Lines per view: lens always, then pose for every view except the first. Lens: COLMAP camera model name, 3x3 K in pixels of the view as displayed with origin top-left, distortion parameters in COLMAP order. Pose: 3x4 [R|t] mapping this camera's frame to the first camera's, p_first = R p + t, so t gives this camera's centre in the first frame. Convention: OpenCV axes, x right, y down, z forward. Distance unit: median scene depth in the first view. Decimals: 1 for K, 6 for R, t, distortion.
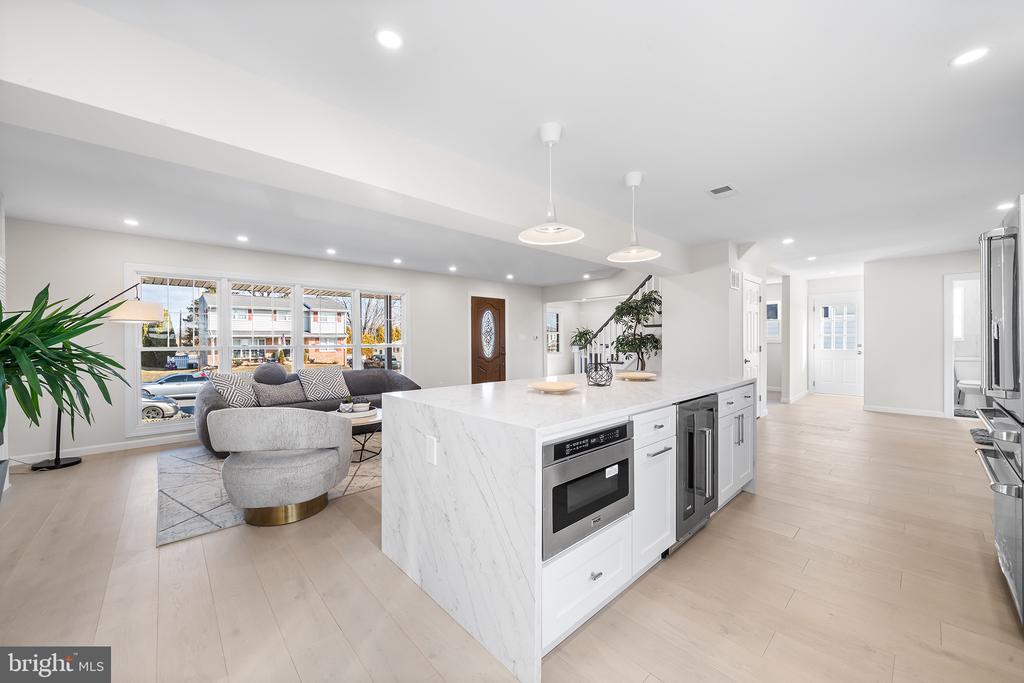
lens RADIAL K [[382.1, 0, 512.0], [0, 382.1, 341.5], [0, 0, 1]] dist [-0.000494, -0.000032]
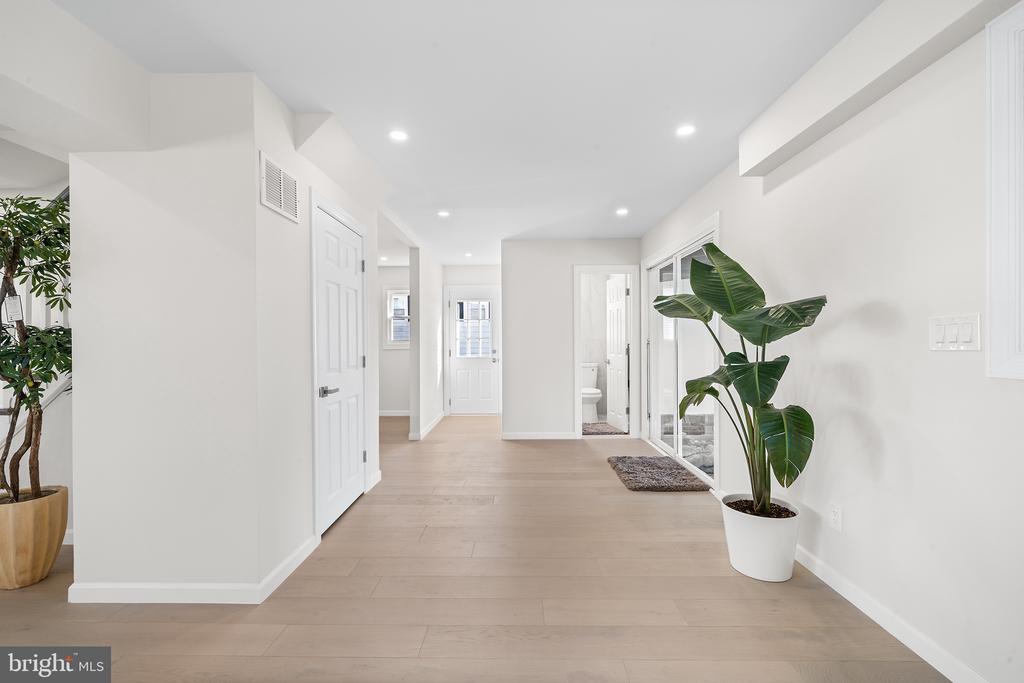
lens RADIAL K [[404.5, 0, 512.0], [0, 404.5, 341.5], [0, 0, 1]] dist [0.000646, 0.000088]
pose [[0.687336, 0.001611, 0.726337, 0.324937], [0.007787, 0.999924, -0.009587, -0.001669], [-0.726298, 0.012245, 0.687271, 0.397605]]
